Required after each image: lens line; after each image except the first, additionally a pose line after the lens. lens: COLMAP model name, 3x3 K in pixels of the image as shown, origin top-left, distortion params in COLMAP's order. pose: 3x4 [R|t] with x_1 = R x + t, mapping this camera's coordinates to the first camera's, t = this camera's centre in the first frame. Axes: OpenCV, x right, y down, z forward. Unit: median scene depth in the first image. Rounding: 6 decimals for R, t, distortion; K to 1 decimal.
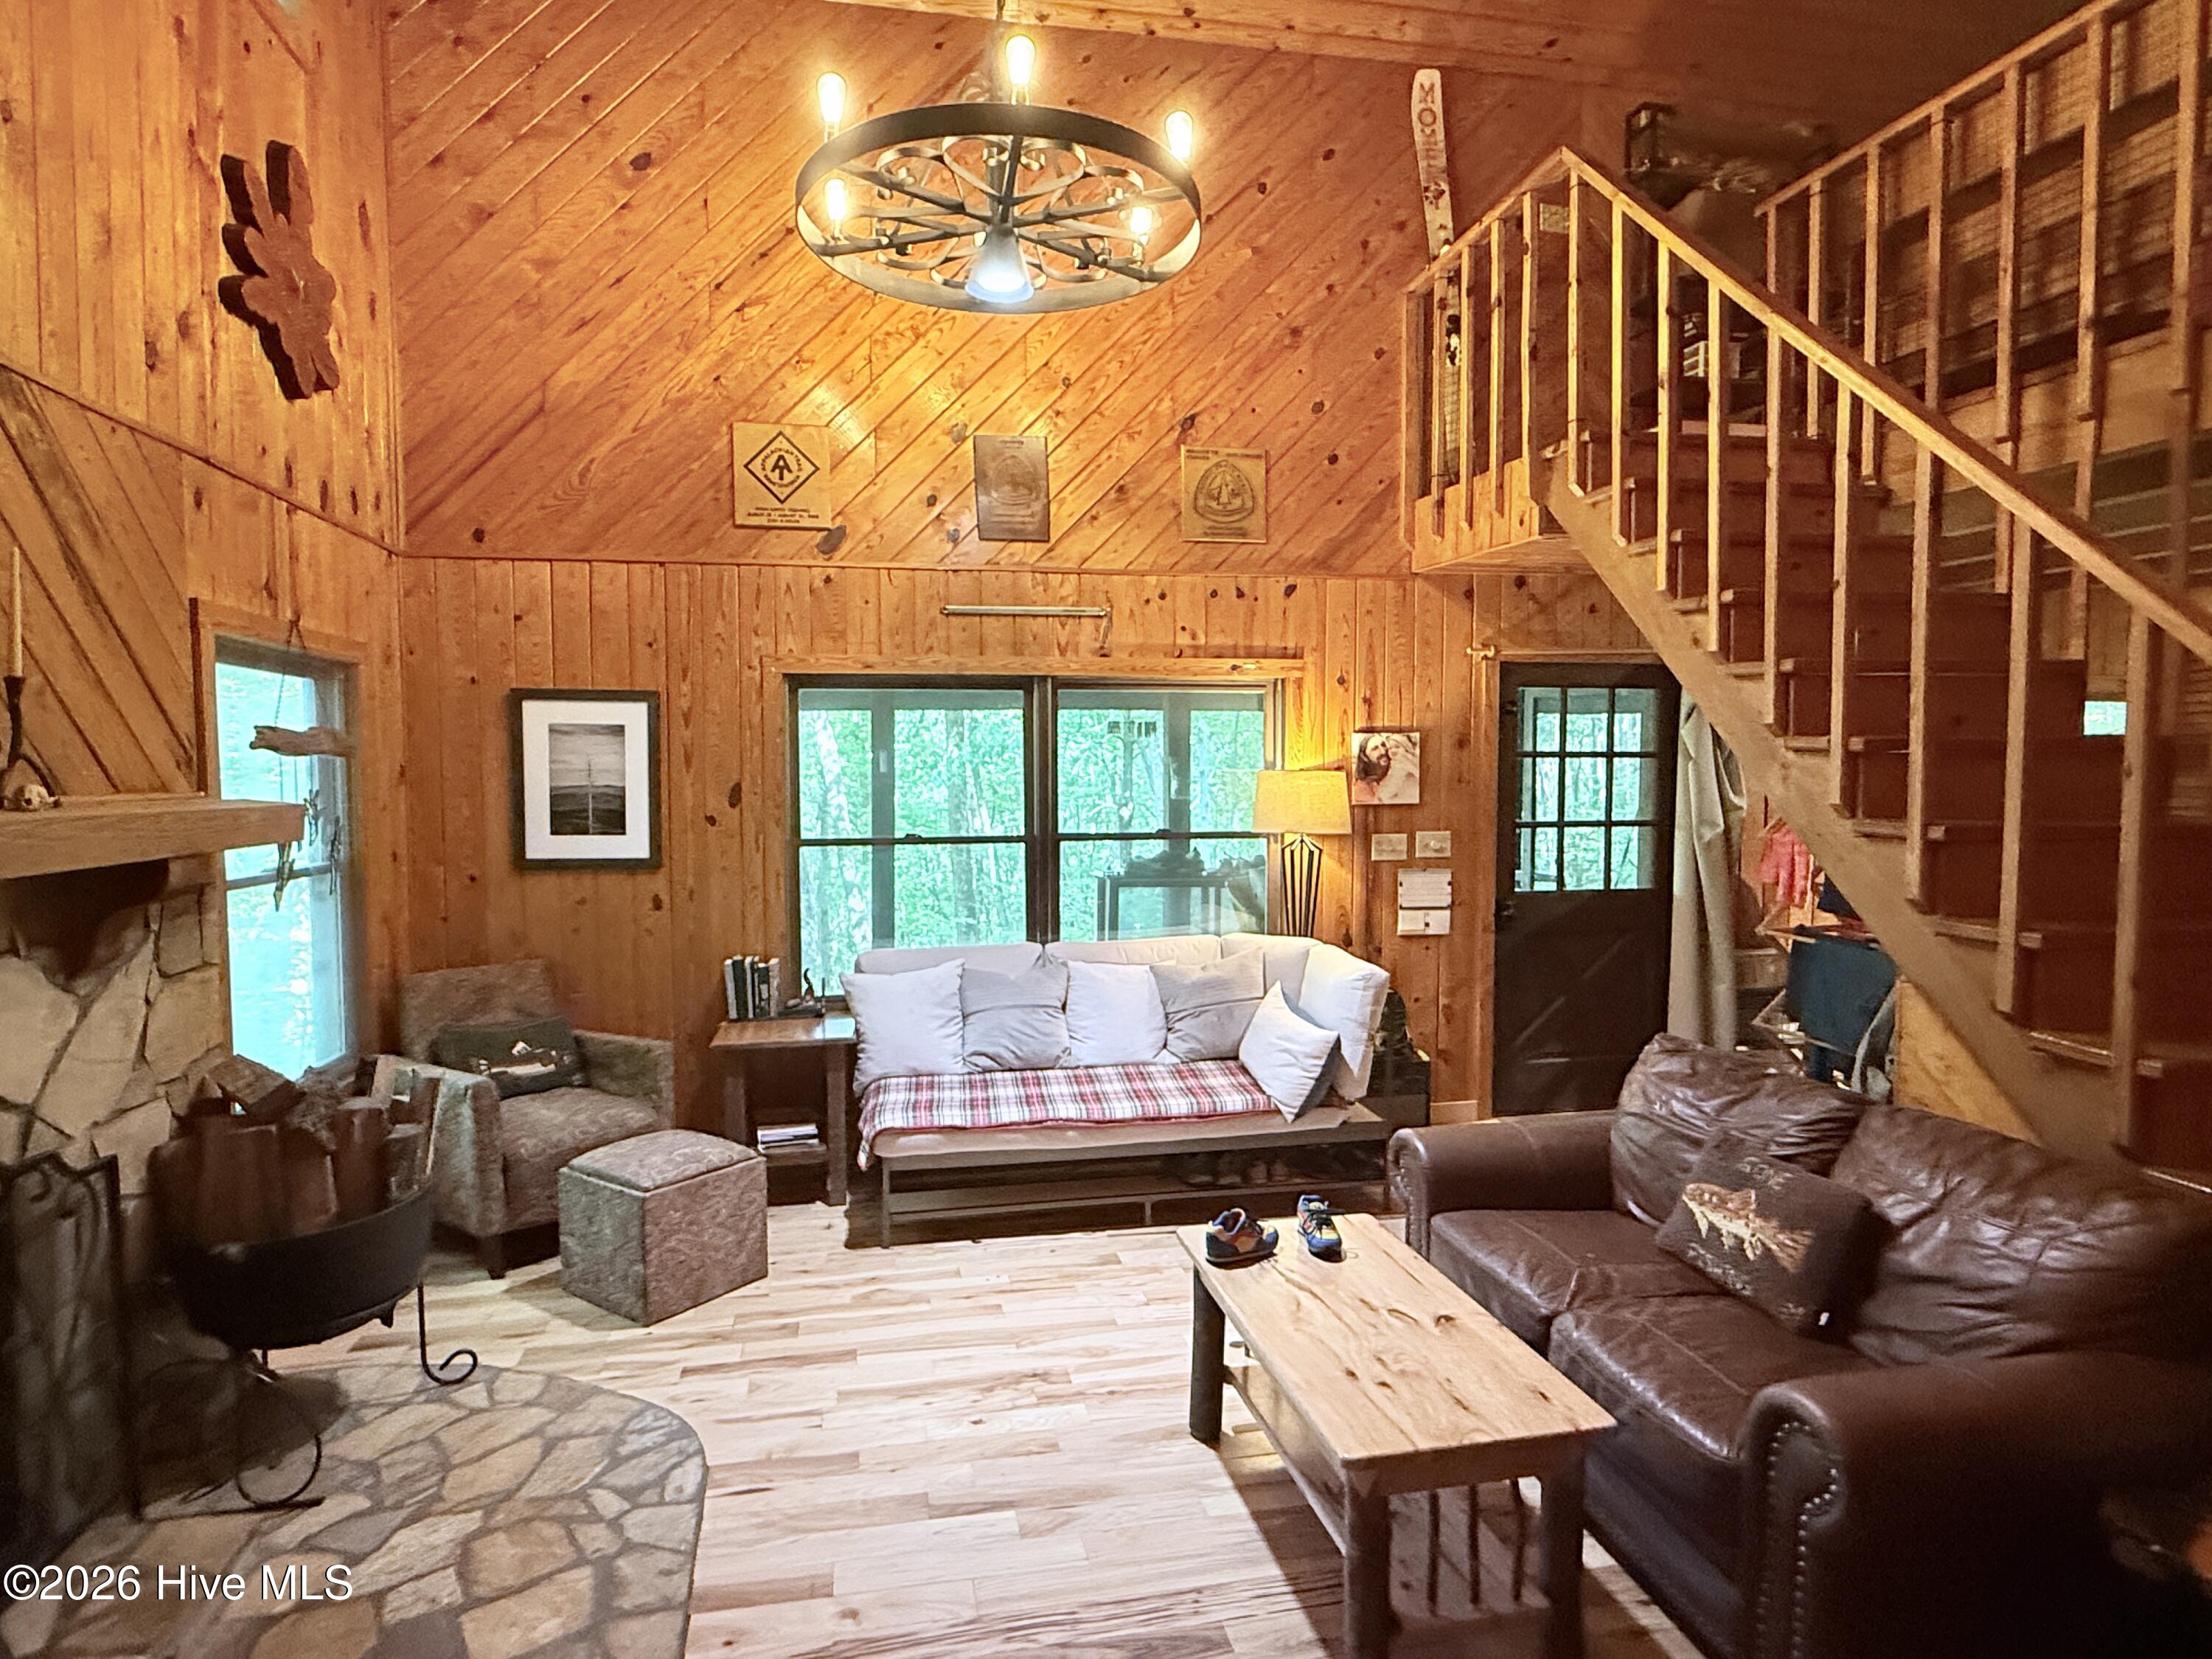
lens RADIAL K [[1231.6, 0, 1103.6], [0, 1231.6, 827.1], [0, 0, 1]] dist [0.002330, -0.002009]
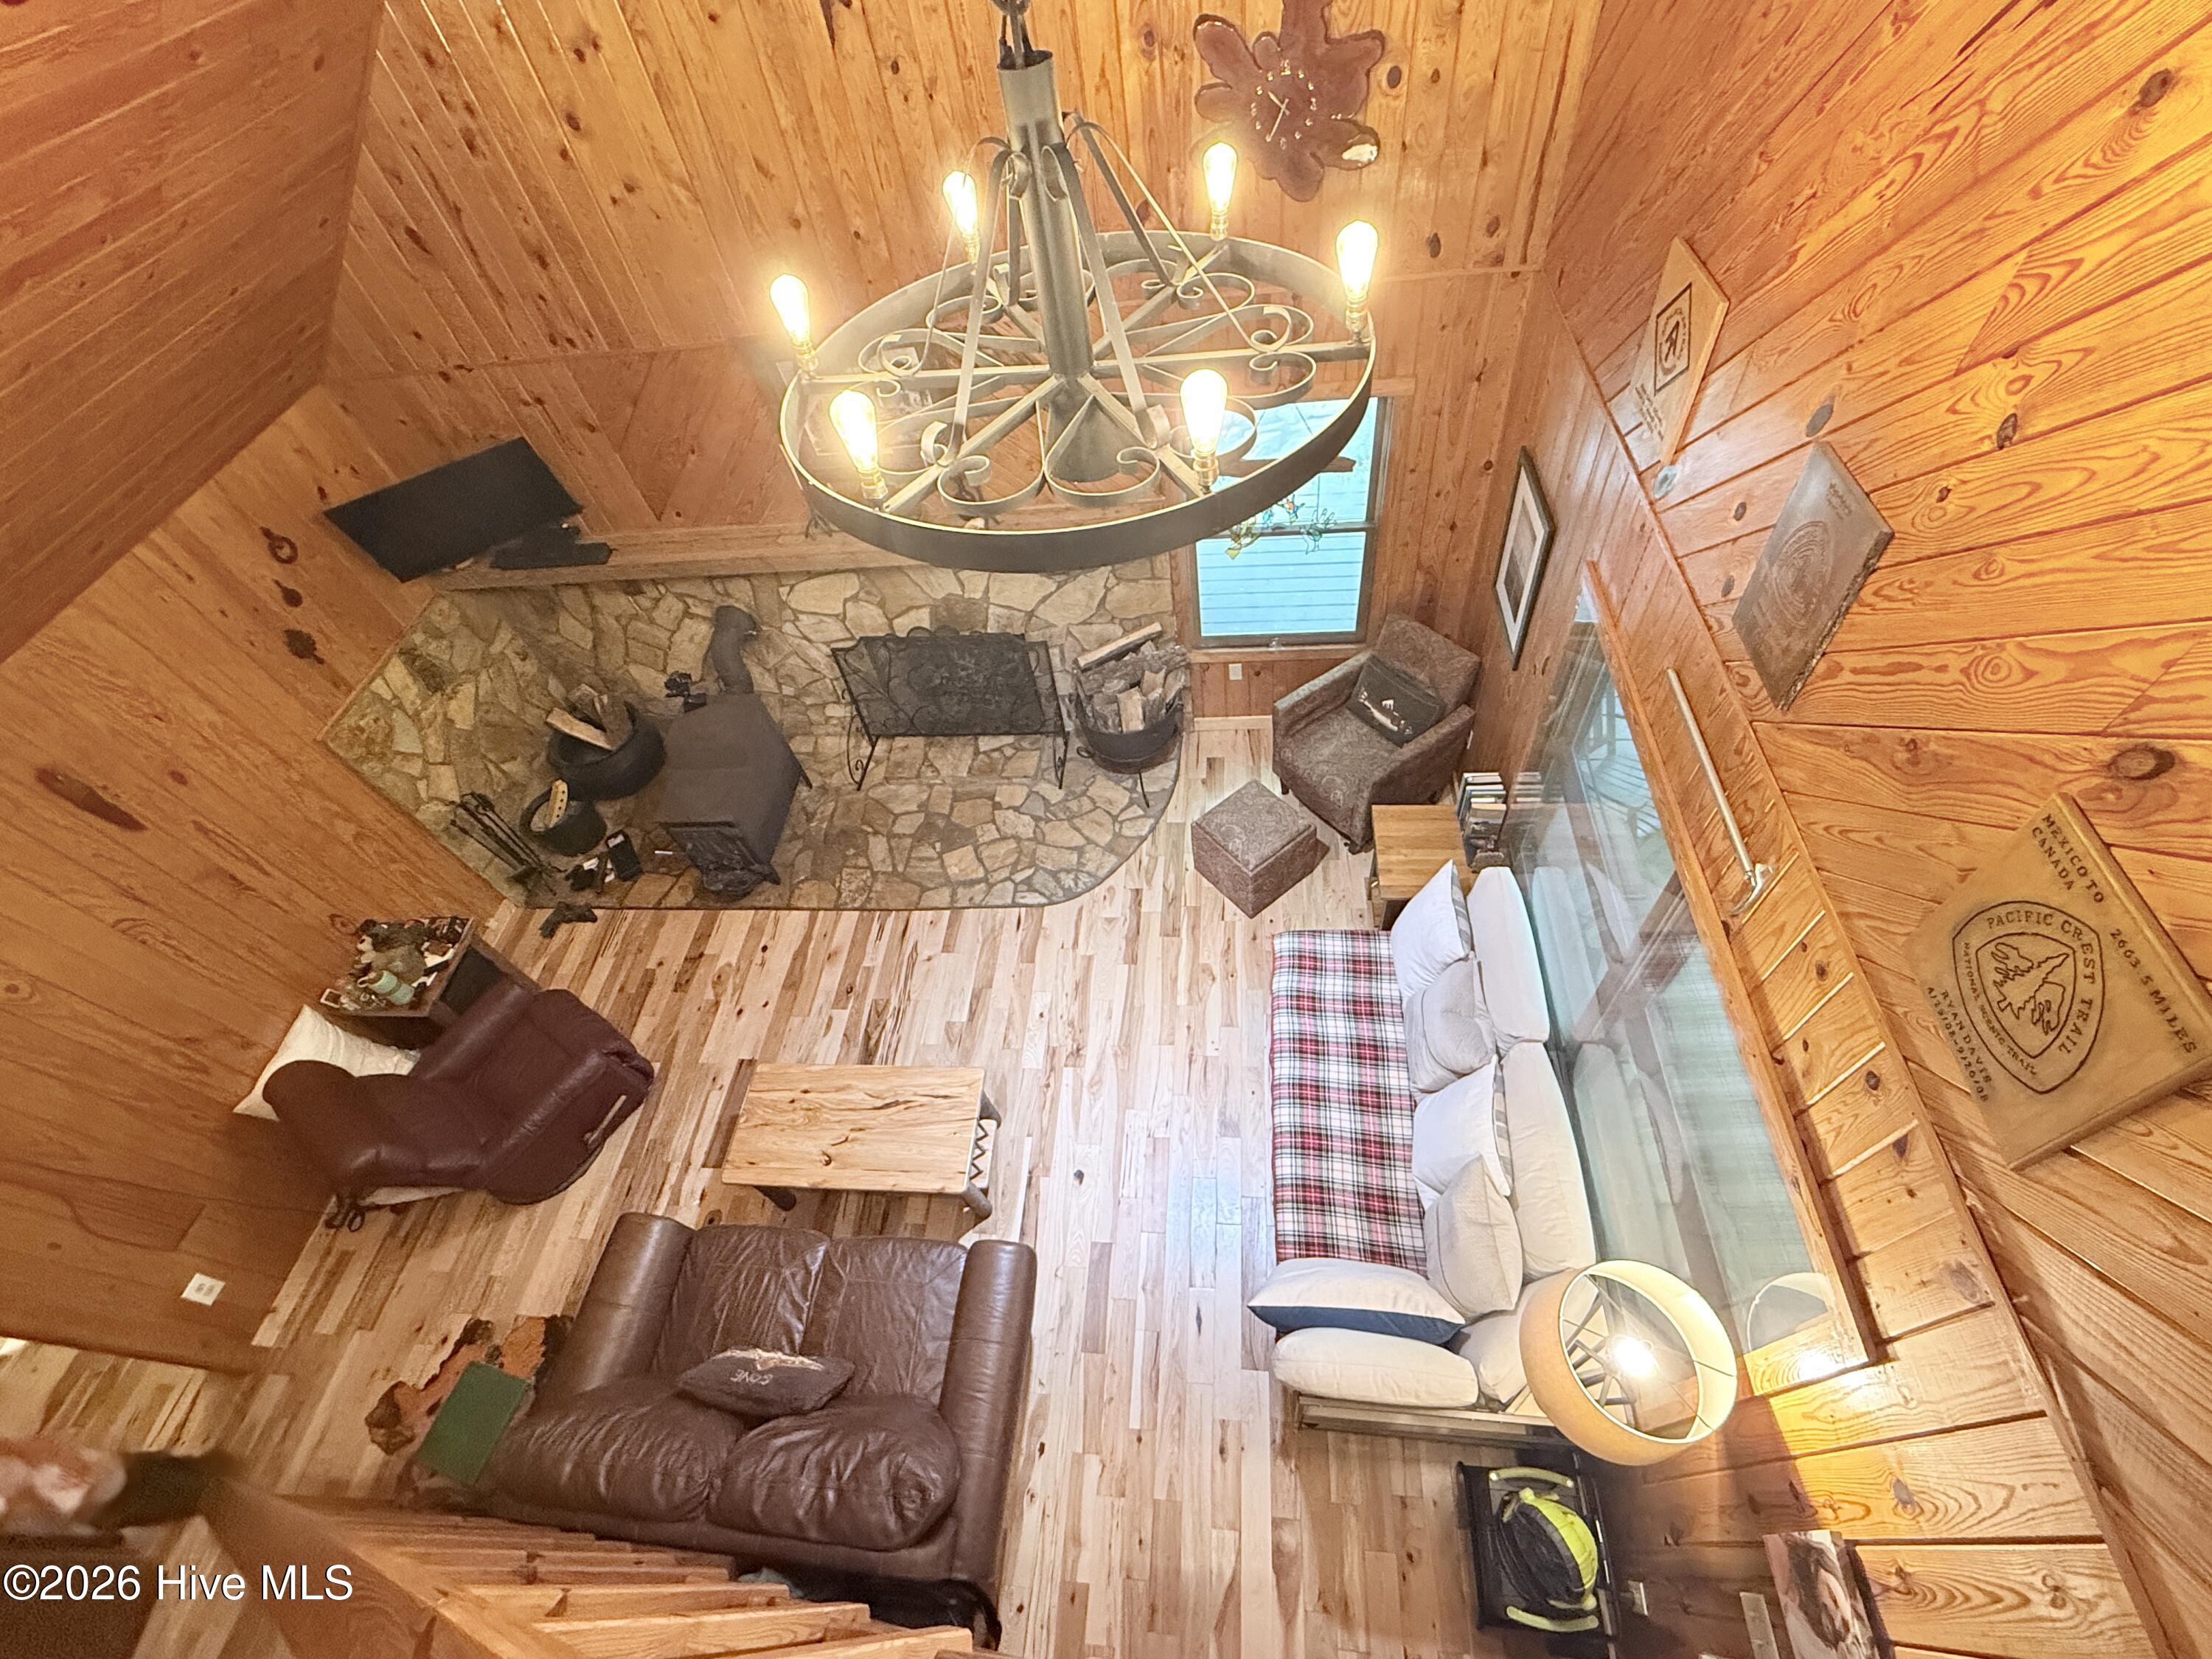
lens RADIAL K [[898.4, 0, 1096.6], [0, 898.4, 826.6], [0, 0, 1]] dist [0.000403, 0.000095]
pose [[-0.288818, 0.777919, -0.558055, 0.323835], [0.088923, 0.602173, 0.793398, -0.614577], [0.953246, 0.179523, -0.243093, 1.011687]]
